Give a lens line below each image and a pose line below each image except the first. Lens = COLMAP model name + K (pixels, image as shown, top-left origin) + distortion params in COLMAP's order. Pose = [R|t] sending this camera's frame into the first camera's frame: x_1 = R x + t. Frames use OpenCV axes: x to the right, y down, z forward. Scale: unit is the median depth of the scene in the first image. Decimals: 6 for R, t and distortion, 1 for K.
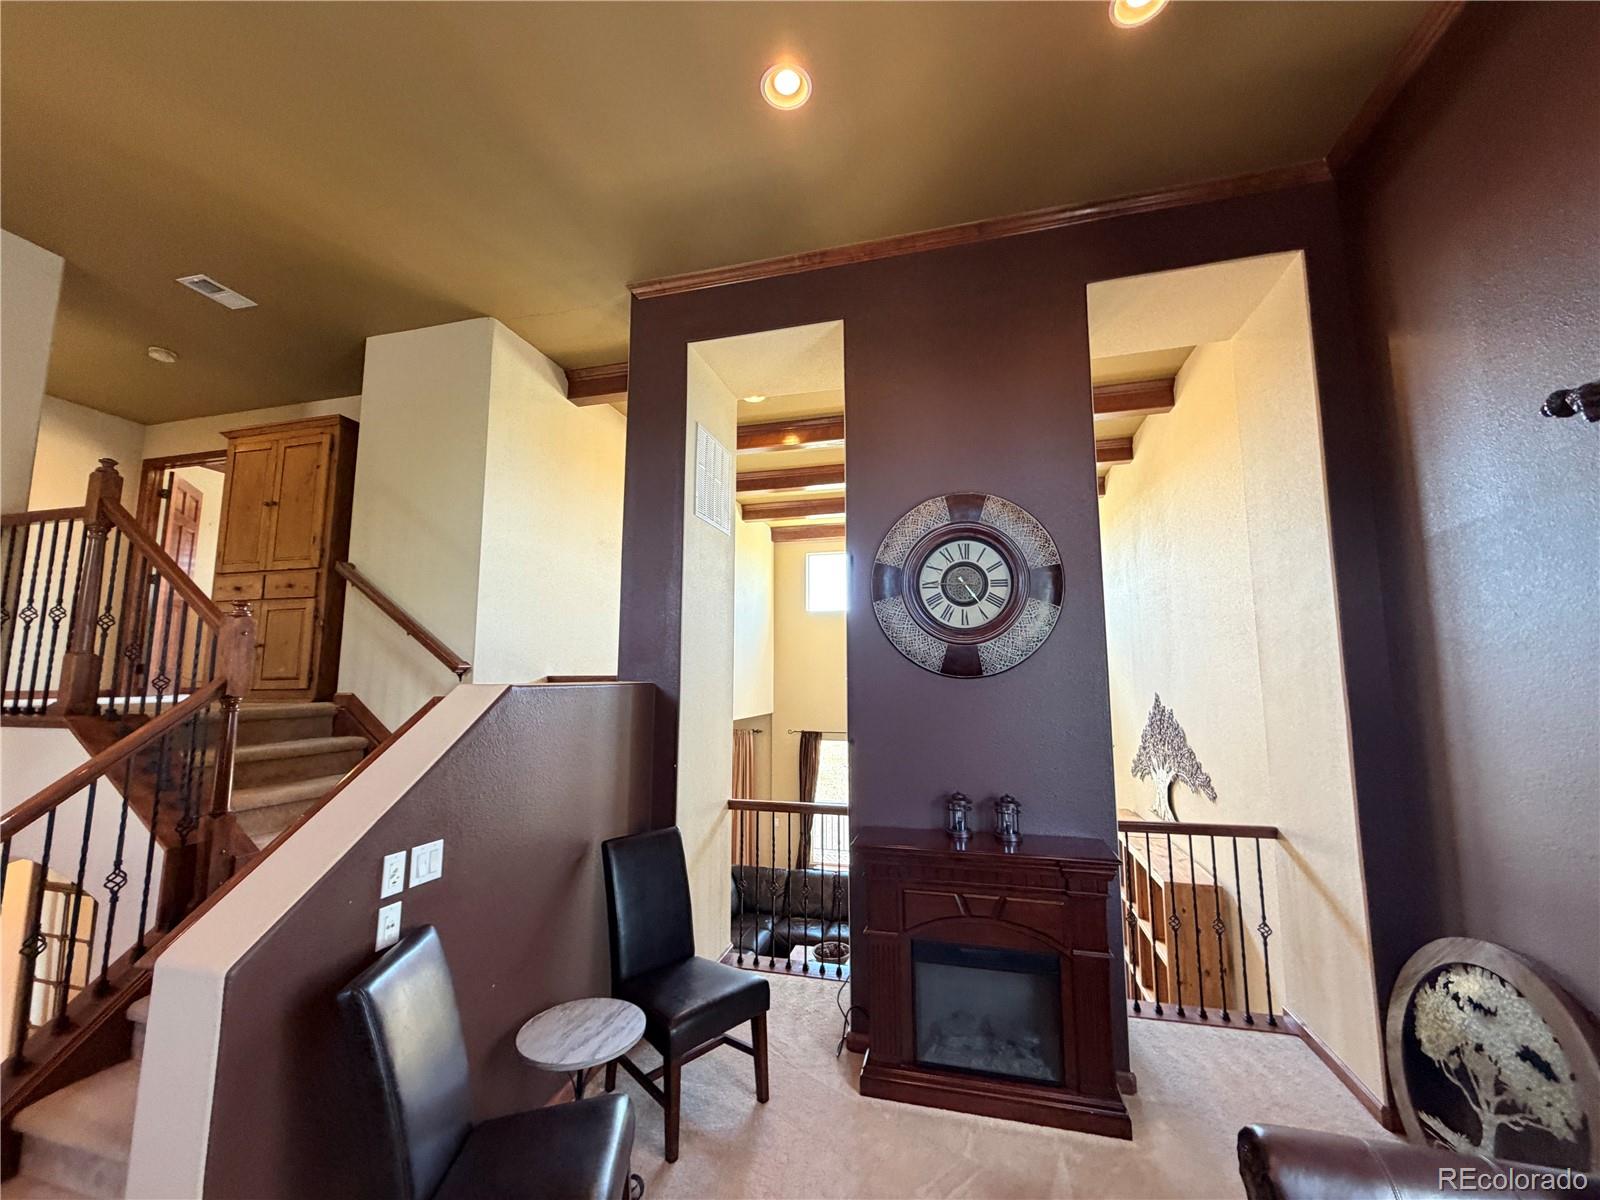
lens RADIAL K [[639.3, 0, 796.1], [0, 639.3, 599.0], [0, 0, 1]] dist [-0.000237, -0.000103]
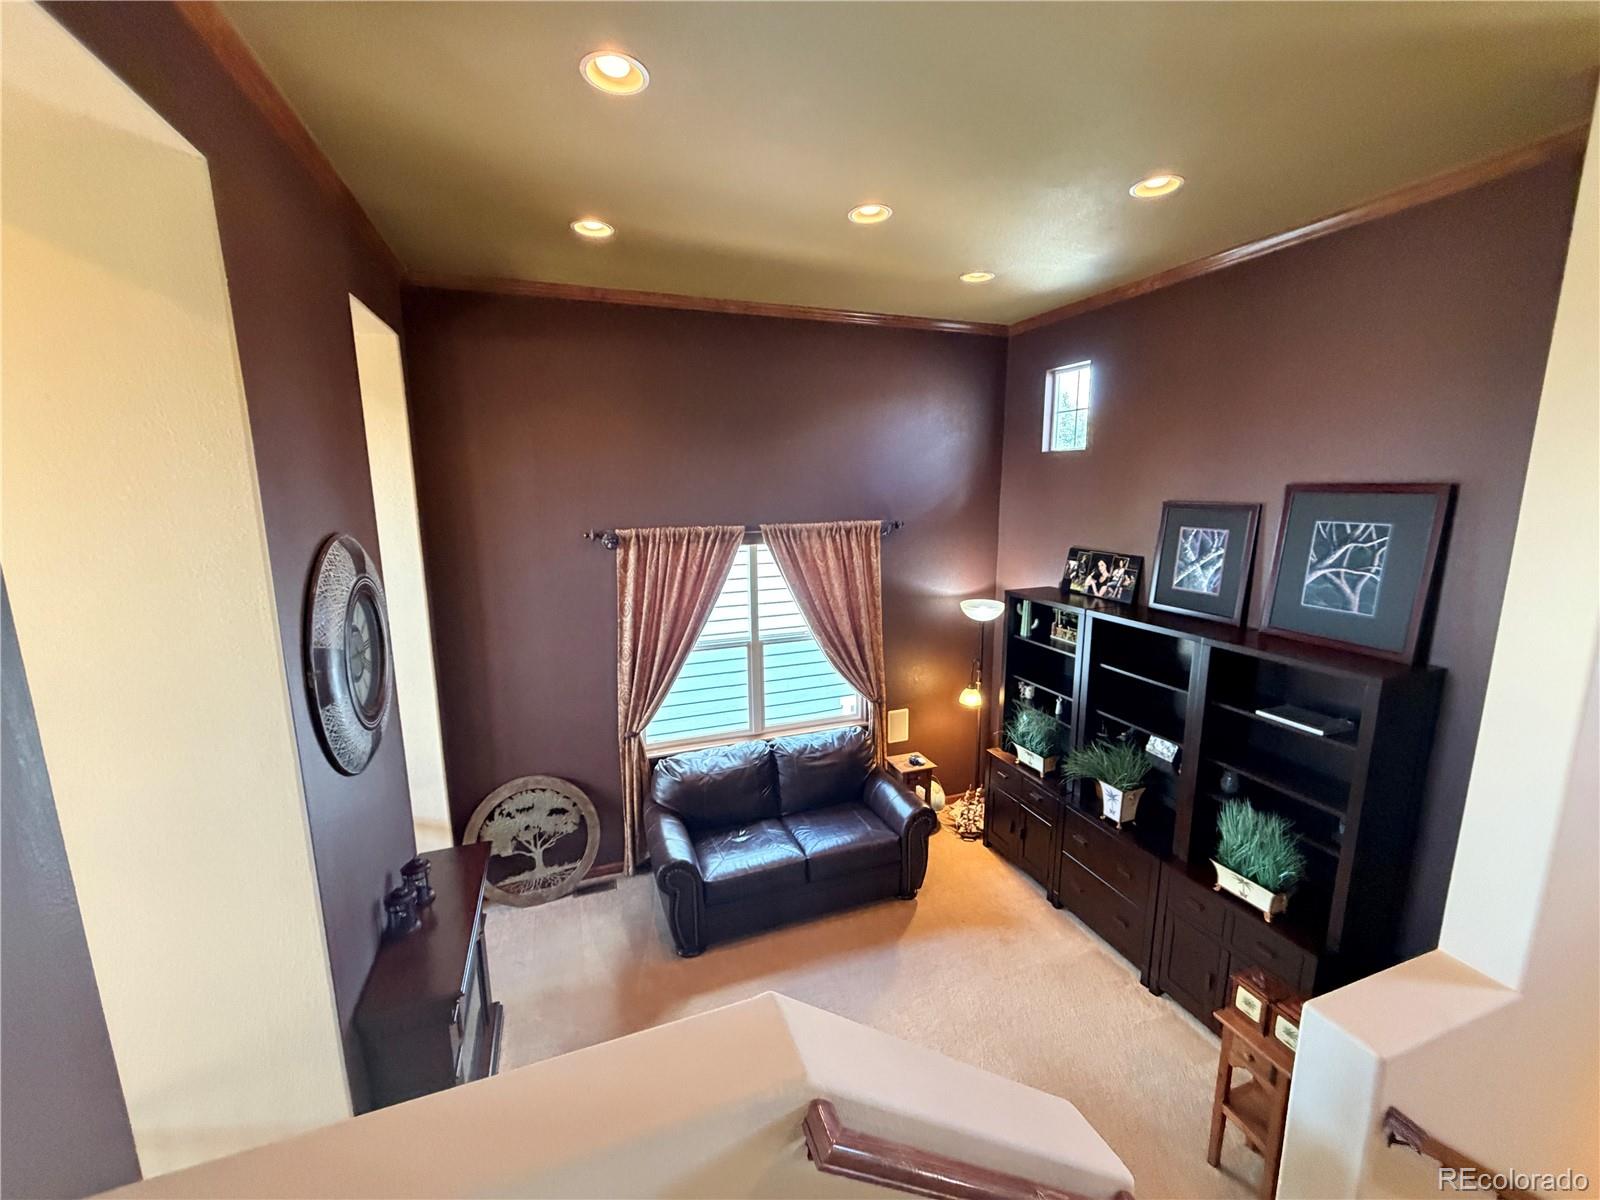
lens RADIAL K [[639.3, 0, 796.1], [0, 639.3, 599.0], [0, 0, 1]] dist [-0.000237, -0.000103]
pose [[-0.568265, -0.140779, 0.810713, -0.690404], [-0.087687, 0.990006, 0.110449, -0.230760], [-0.818160, -0.008324, -0.574930, 1.027118]]
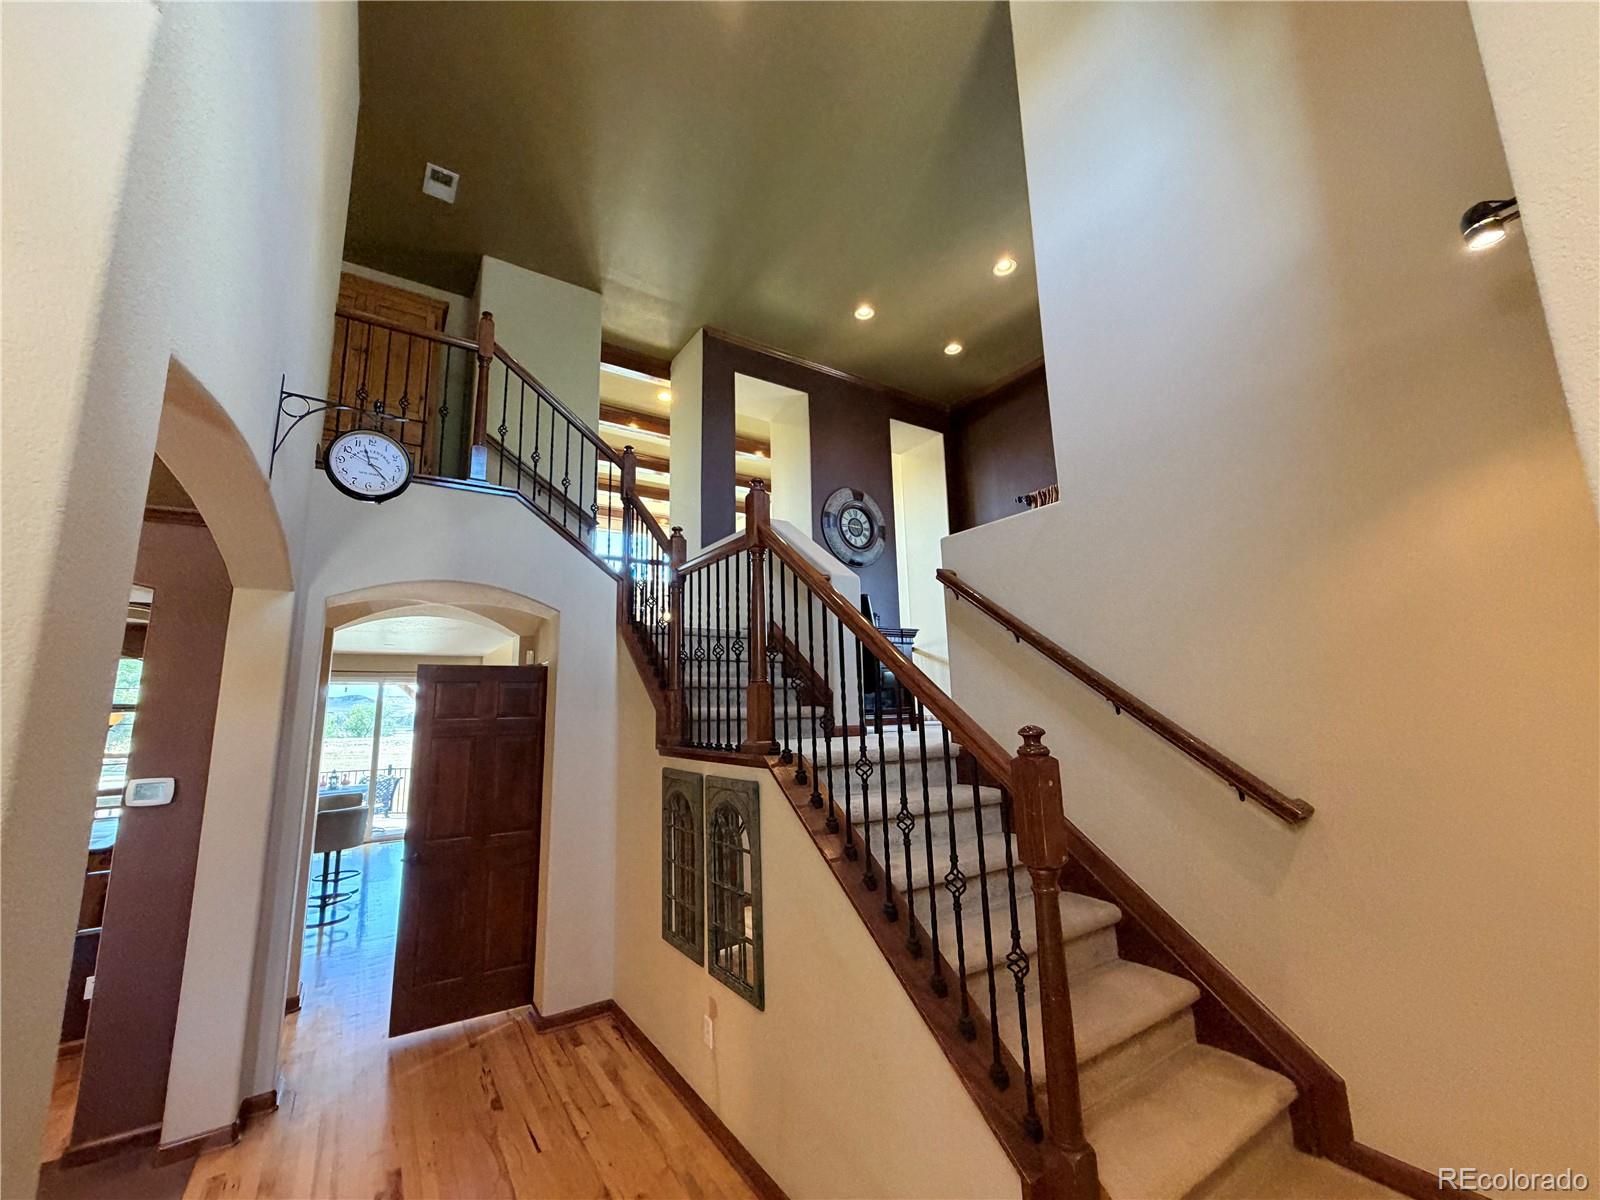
lens RADIAL K [[639.3, 0, 796.1], [0, 639.3, 599.0], [0, 0, 1]] dist [-0.000237, -0.000103]
pose [[0.666876, 0.113269, 0.736510, -1.574237], [-0.068652, 0.993515, -0.090633, 0.464043], [-0.741999, 0.009878, 0.670328, -0.393296]]
